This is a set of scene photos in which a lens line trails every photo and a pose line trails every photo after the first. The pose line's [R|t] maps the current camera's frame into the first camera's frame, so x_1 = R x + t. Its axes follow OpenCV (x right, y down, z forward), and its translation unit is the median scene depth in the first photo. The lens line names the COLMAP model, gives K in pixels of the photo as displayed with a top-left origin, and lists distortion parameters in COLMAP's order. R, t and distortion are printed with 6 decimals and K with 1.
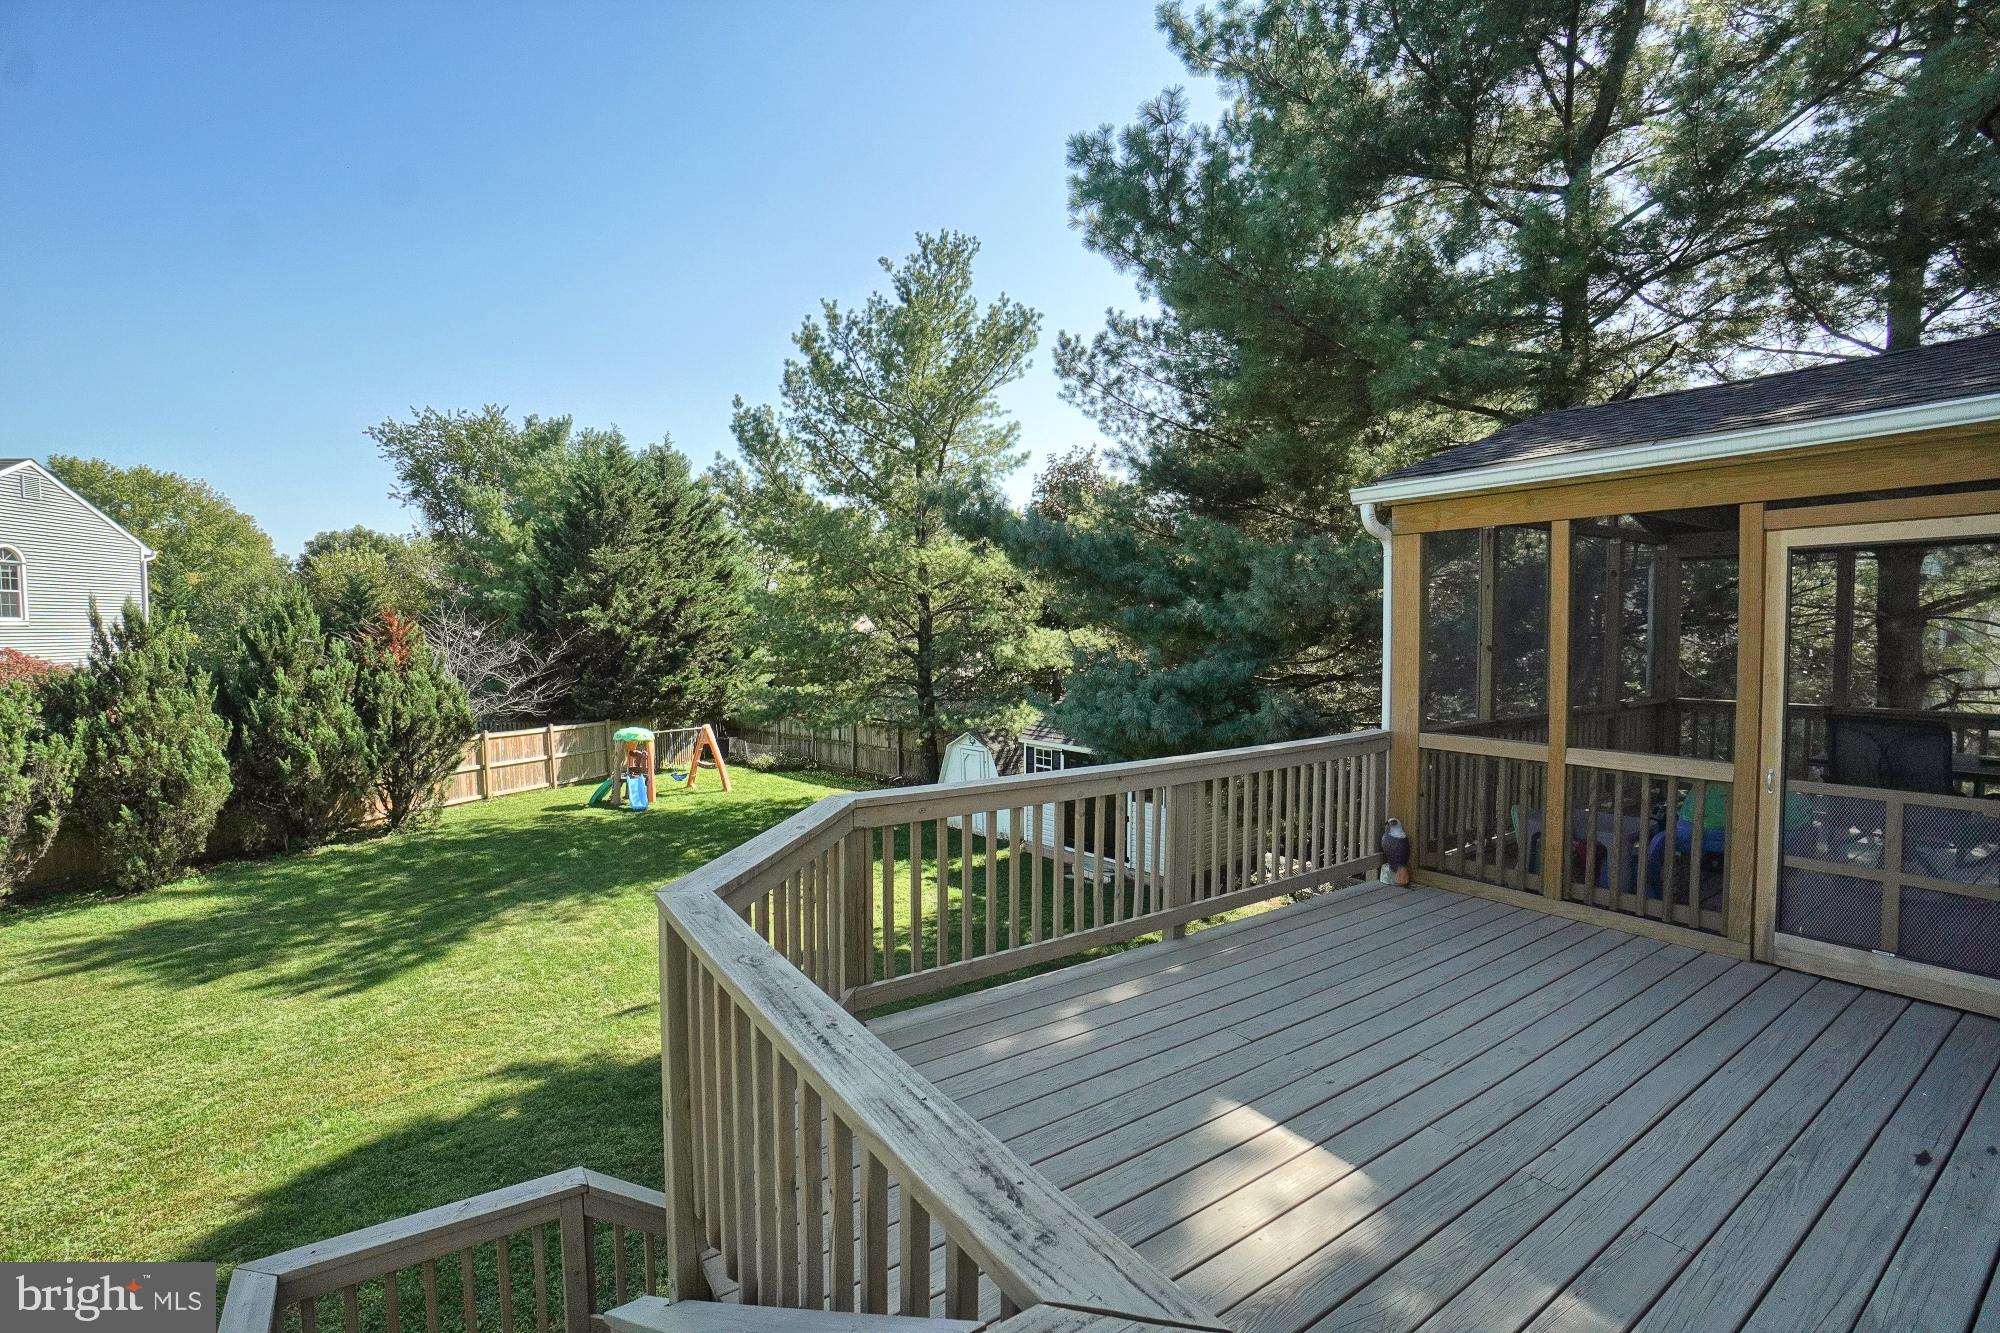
lens RADIAL K [[875.2, 0, 984.6], [0, 875.2, 669.8], [0, 0, 1]] dist [-0.062312, 0.021379]
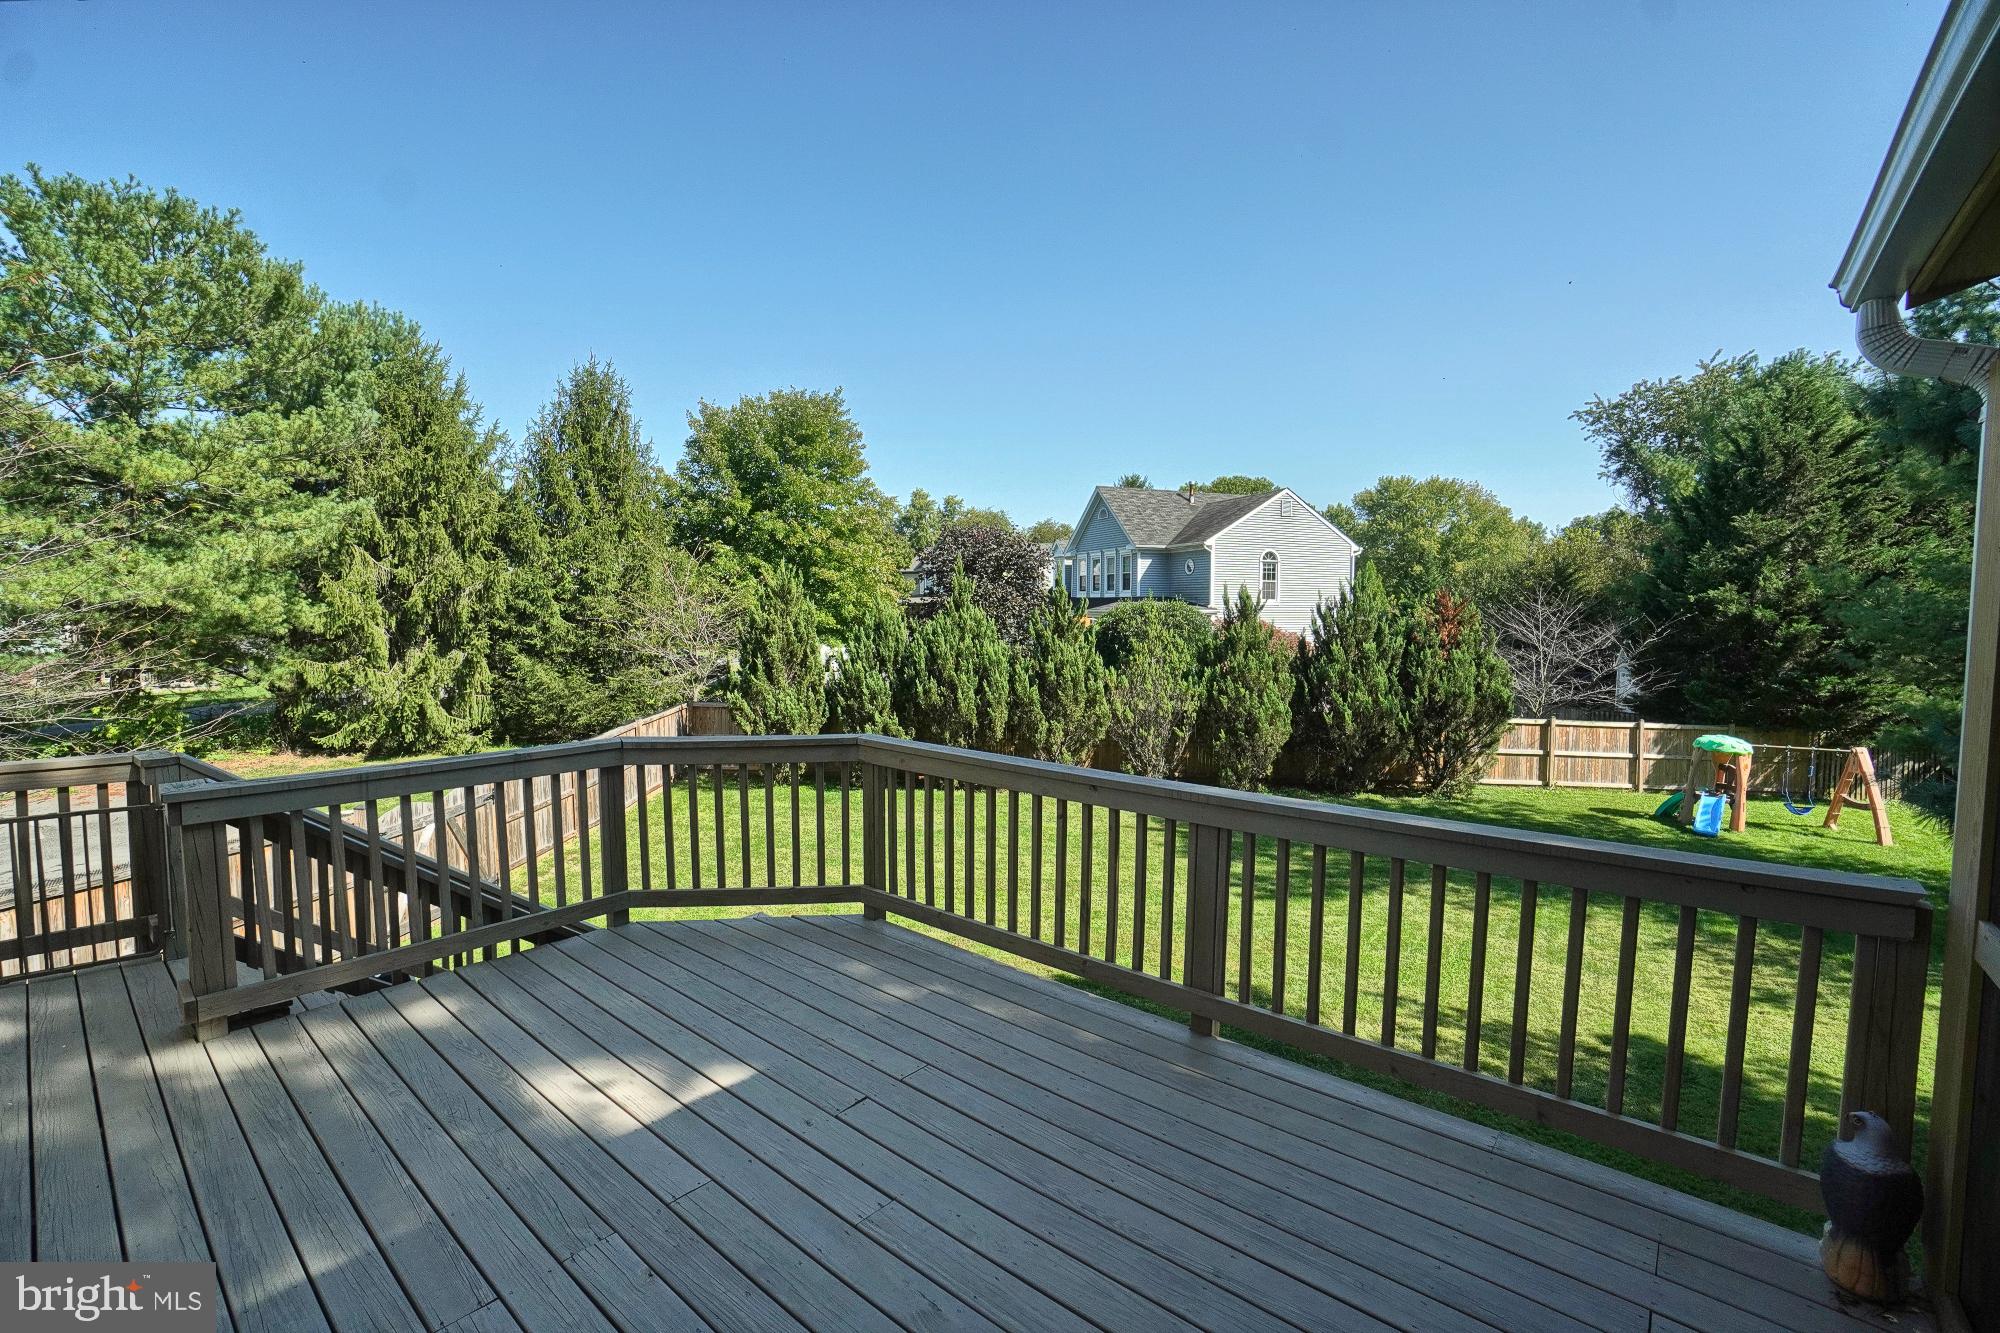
lens RADIAL K [[875.2, 0, 984.6], [0, 875.2, 669.8], [0, 0, 1]] dist [-0.062312, 0.021379]
pose [[0.268773, 0.072233, -0.960491, 0.198926], [-0.052678, 0.996794, 0.060223, -0.006826], [0.961762, 0.034410, 0.271716, 0.144583]]
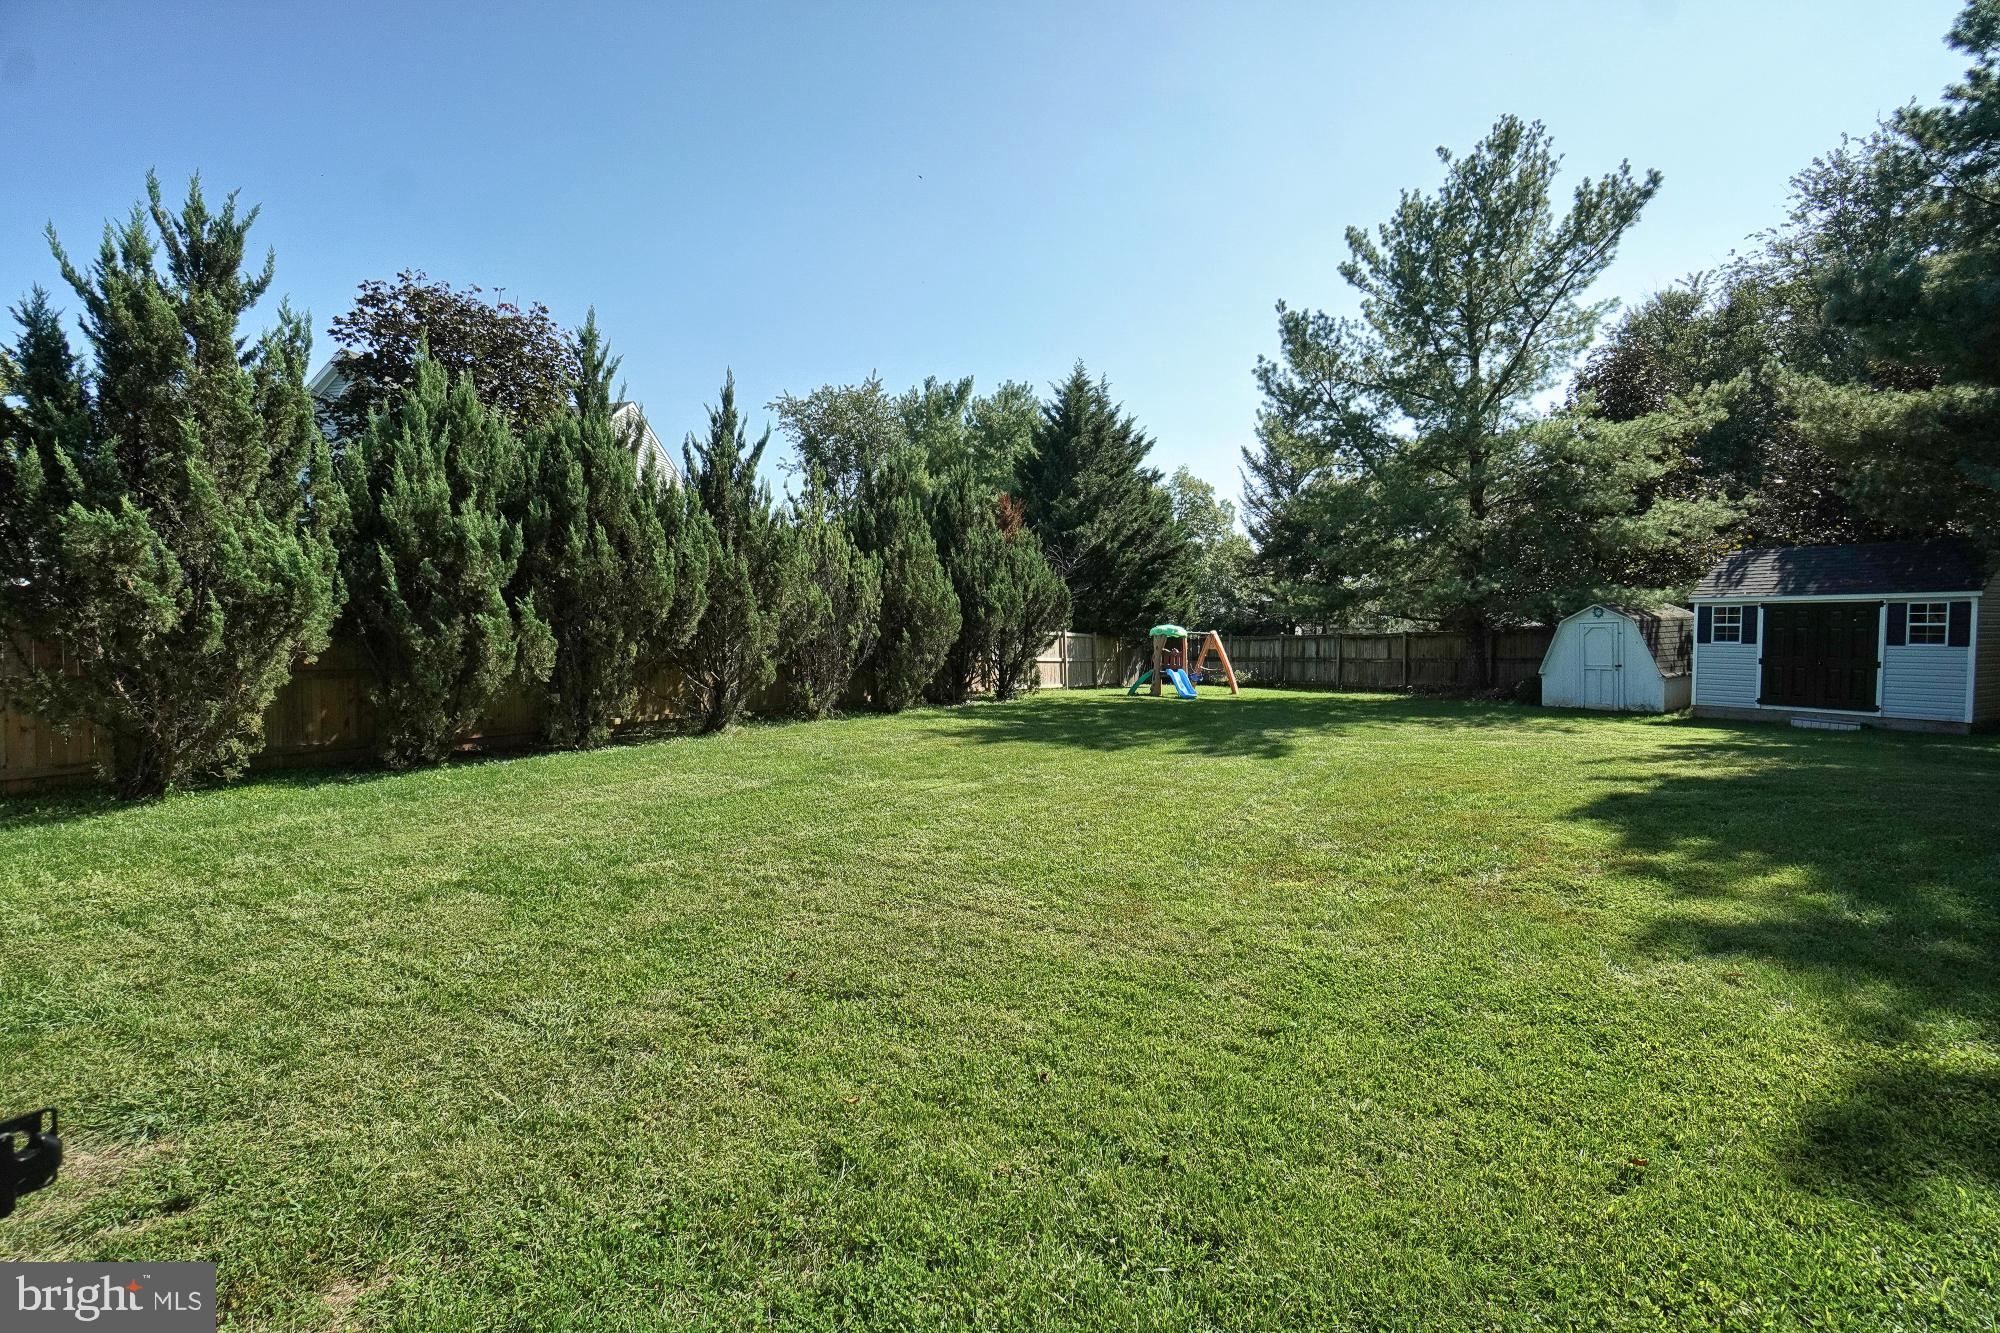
lens RADIAL K [[857.4, 0, 957.2], [0, 857.4, 689.8], [0, 0, 1]] dist [-0.044396, 0.000173]
pose [[0.966559, 0.024070, -0.255314, -0.464547], [-0.019054, 0.999574, 0.022099, 0.153811], [0.255737, -0.016495, 0.966606, -0.077035]]
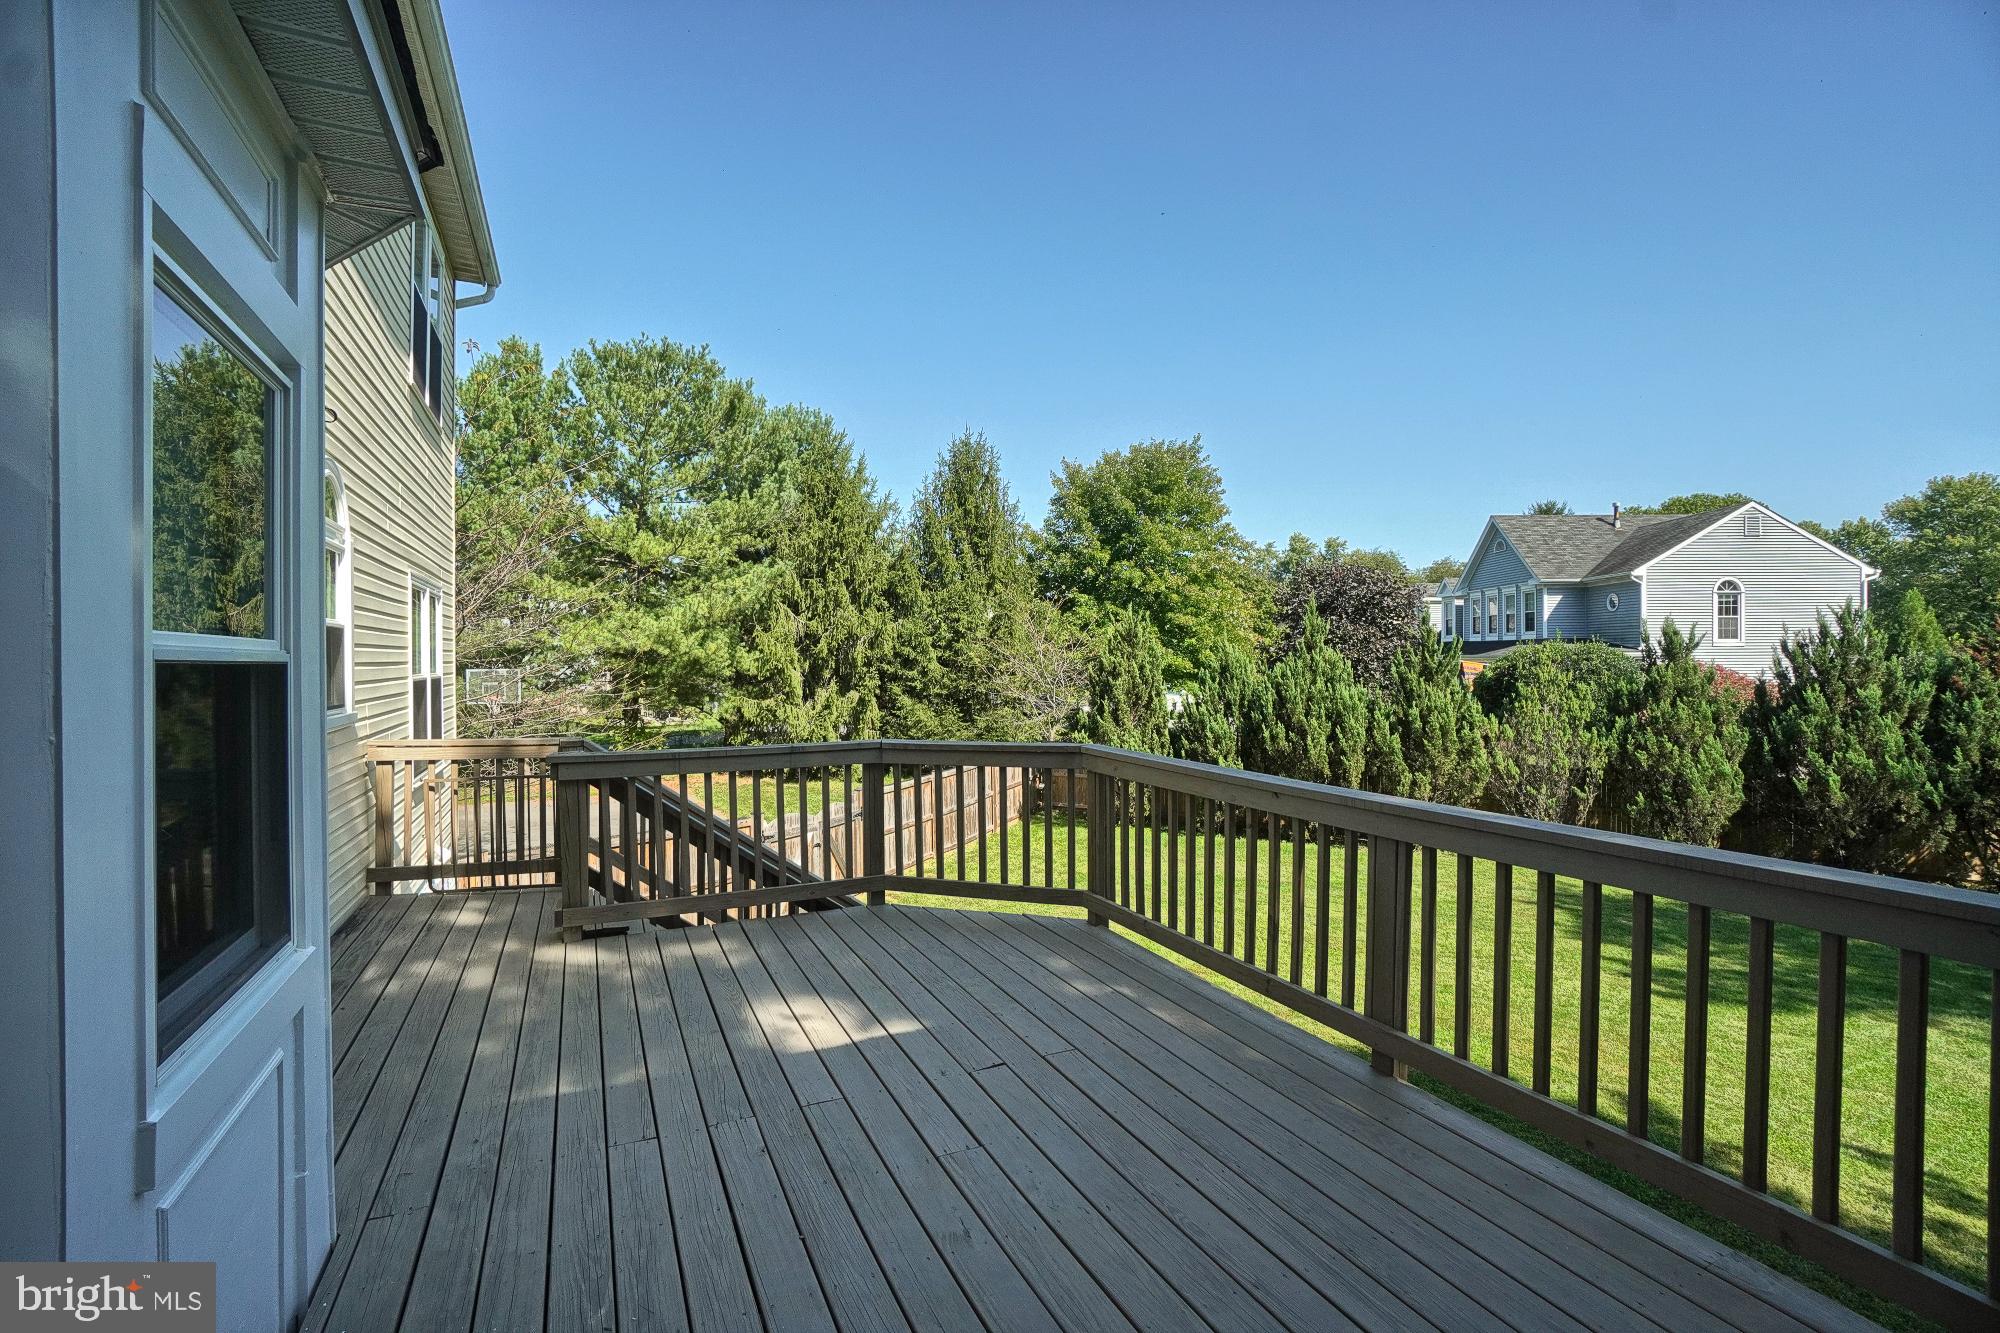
lens RADIAL K [[875.2, 0, 984.6], [0, 875.2, 669.8], [0, 0, 1]] dist [-0.062312, 0.021379]
pose [[-0.154529, 0.015470, -0.987867, 0.211005], [-0.045508, 0.998705, 0.022759, 0.001345], [0.986940, 0.048472, -0.153625, 0.184641]]
